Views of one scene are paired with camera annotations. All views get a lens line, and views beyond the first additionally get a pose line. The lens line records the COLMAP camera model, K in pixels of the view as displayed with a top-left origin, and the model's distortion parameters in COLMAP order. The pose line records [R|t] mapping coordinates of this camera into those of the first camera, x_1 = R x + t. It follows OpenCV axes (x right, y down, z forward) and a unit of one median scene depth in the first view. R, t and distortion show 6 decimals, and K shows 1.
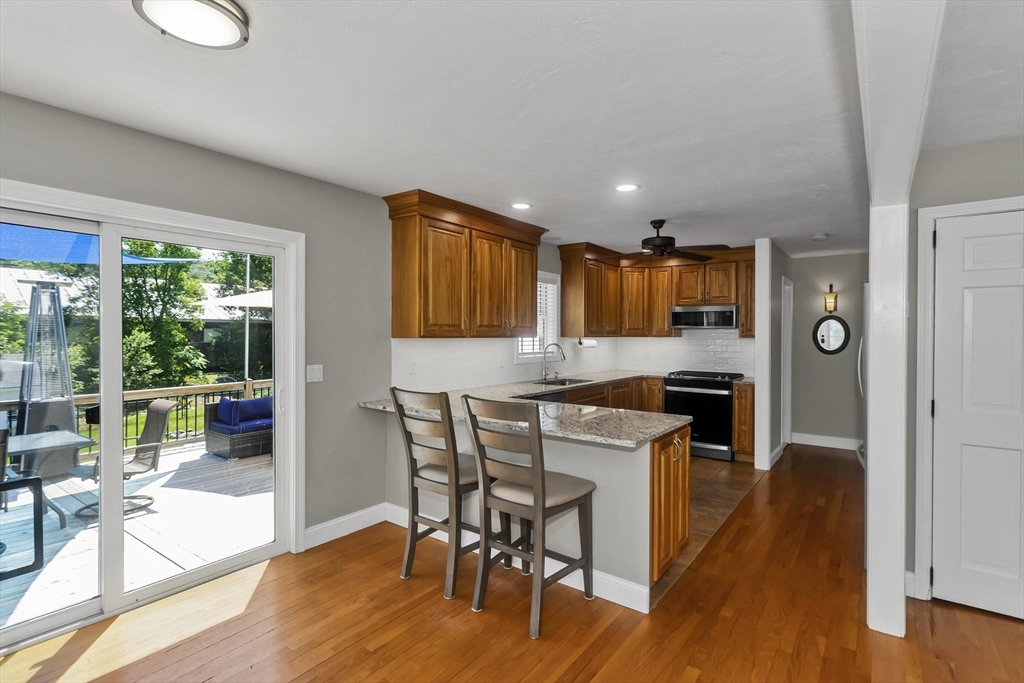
lens RADIAL K [[490.8, 0, 520.7], [0, 490.8, 336.4], [0, 0, 1]] dist [0.001778, 0.000203]
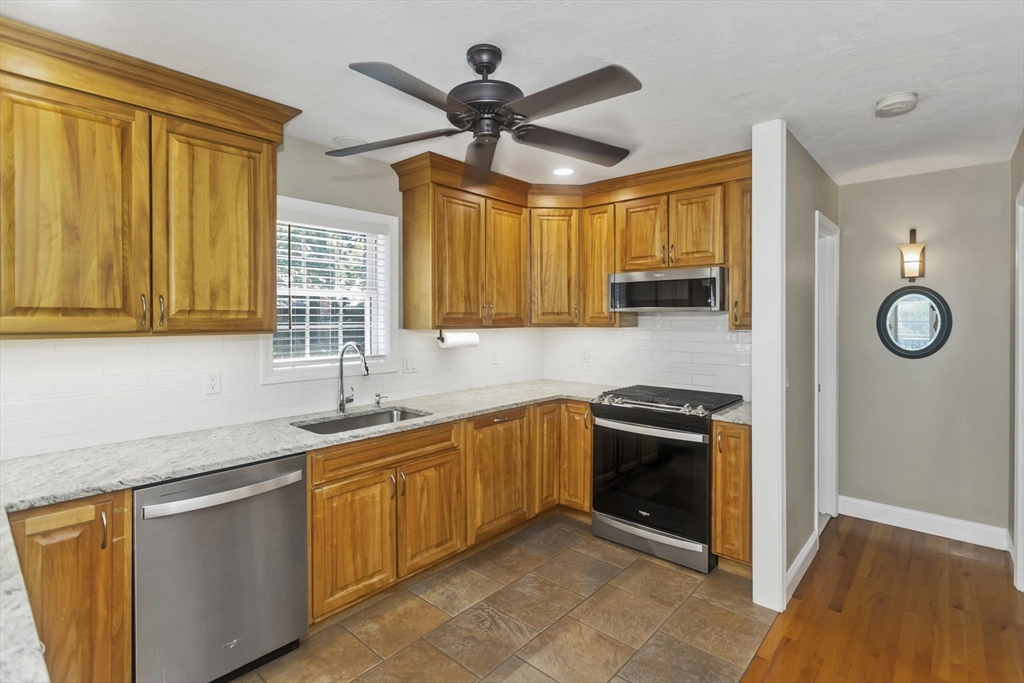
lens RADIAL K [[493.6, 0, 515.9], [0, 493.6, 321.3], [0, 0, 1]] dist [-0.000666, 0.000300]
pose [[0.996148, -0.005788, -0.087500, 0.278104], [0.005854, 0.999983, 0.000501, -0.007510], [0.087496, -0.001011, 0.996164, 0.480461]]
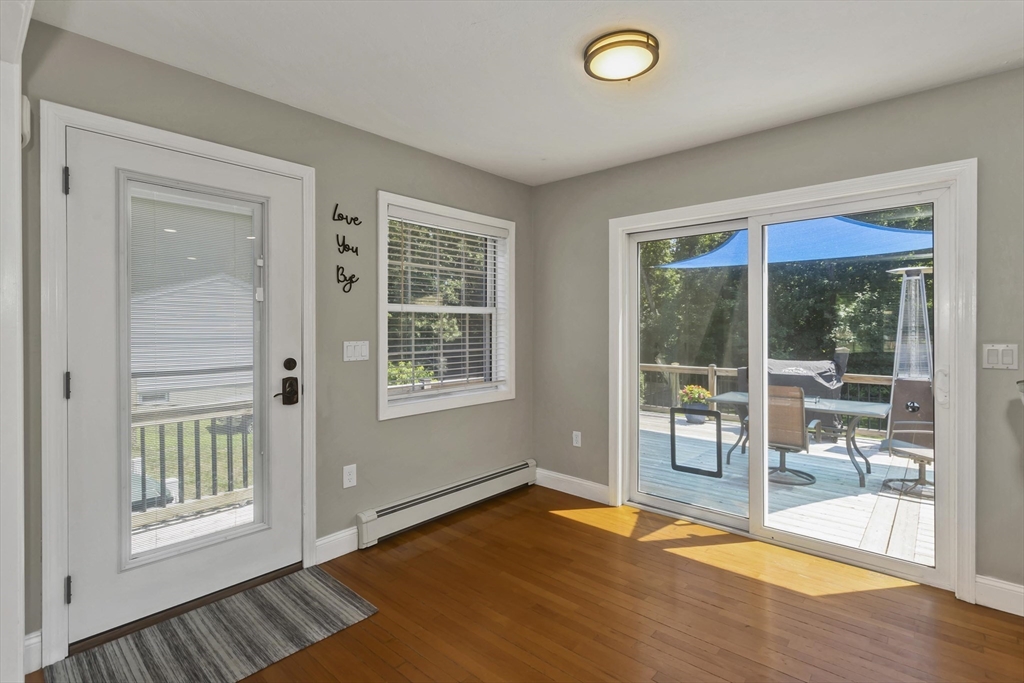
lens RADIAL K [[478.3, 0, 507.9], [0, 478.3, 331.4], [0, 0, 1]] dist [0.000065, 0.000085]
pose [[-0.101393, 0.002229, -0.994844, 0.189380], [-0.001938, 0.999995, 0.002439, 0.025276], [0.994845, 0.002175, -0.101389, 0.239358]]
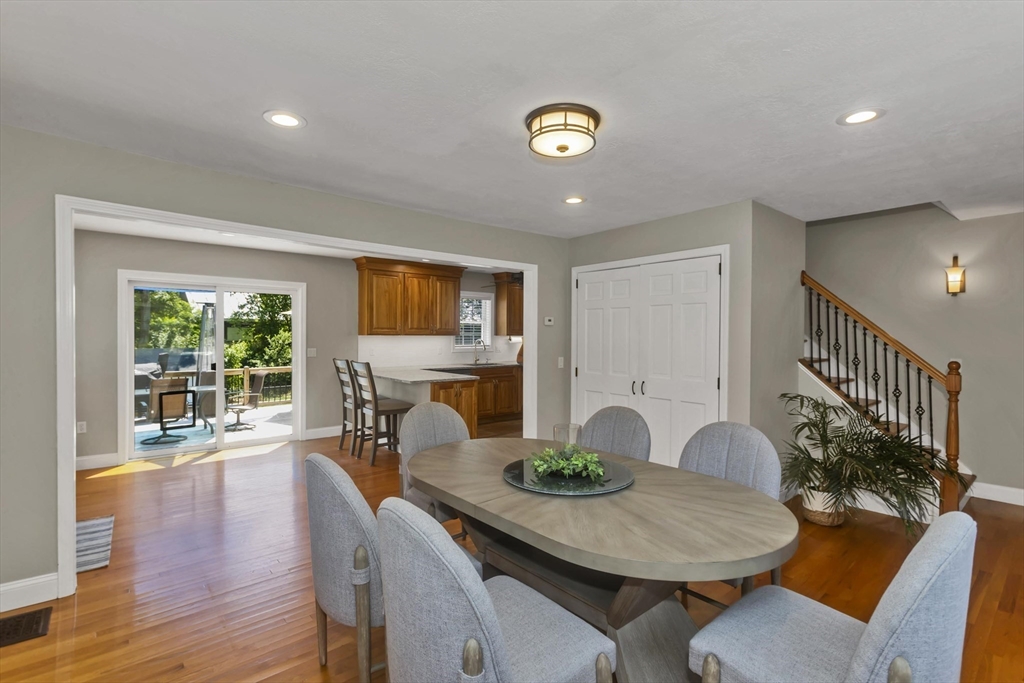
lens RADIAL K [[485.8, 0, 514.5], [0, 485.8, 337.9], [0, 0, 1]] dist [-0.003827, 0.000068]
pose [[0.972761, 0.004124, -0.231773, 0.510430], [-0.003403, 0.999988, 0.003506, 0.003631], [0.231785, -0.002622, 0.972764, -0.441321]]
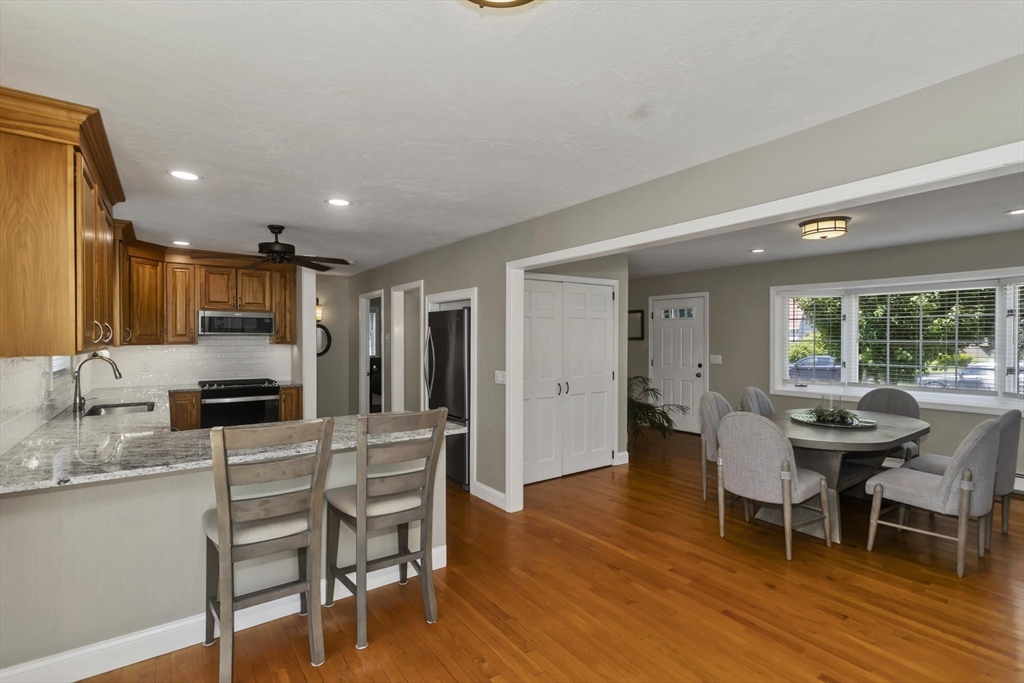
lens RADIAL K [[485.8, 0, 514.5], [0, 485.8, 337.9], [0, 0, 1]] dist [-0.003827, 0.000068]
pose [[0.306955, -0.003786, 0.951716, -0.399513], [0.004923, 0.999985, 0.002391, -0.010537], [-0.951711, 0.003951, 0.306969, 0.205938]]
